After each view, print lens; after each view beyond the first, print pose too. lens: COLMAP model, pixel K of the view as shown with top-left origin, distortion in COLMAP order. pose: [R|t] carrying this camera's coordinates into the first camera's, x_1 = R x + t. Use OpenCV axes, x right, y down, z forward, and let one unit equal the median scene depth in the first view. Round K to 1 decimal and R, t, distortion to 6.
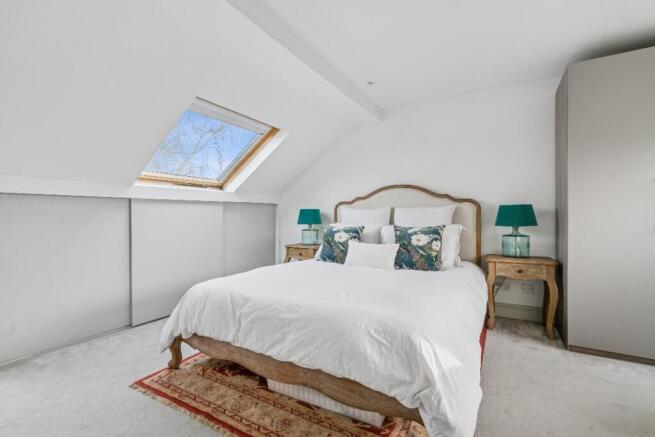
lens RADIAL K [[293.3, 0, 337.3], [0, 293.3, 217.2], [0, 0, 1]] dist [-0.000012, -0.000011]
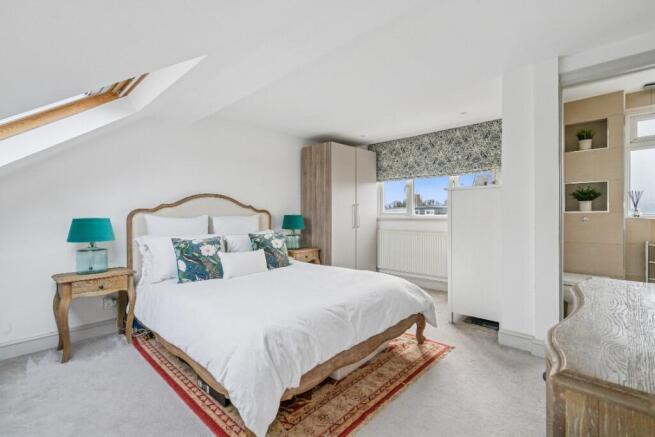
lens RADIAL K [[293.3, 0, 337.3], [0, 293.3, 217.2], [0, 0, 1]] dist [-0.000012, -0.000011]
pose [[0.223491, 0.010378, 0.974651, -0.697295], [0.037758, 0.999101, -0.019297, 0.003219], [-0.973974, 0.041113, 0.222898, 0.398924]]
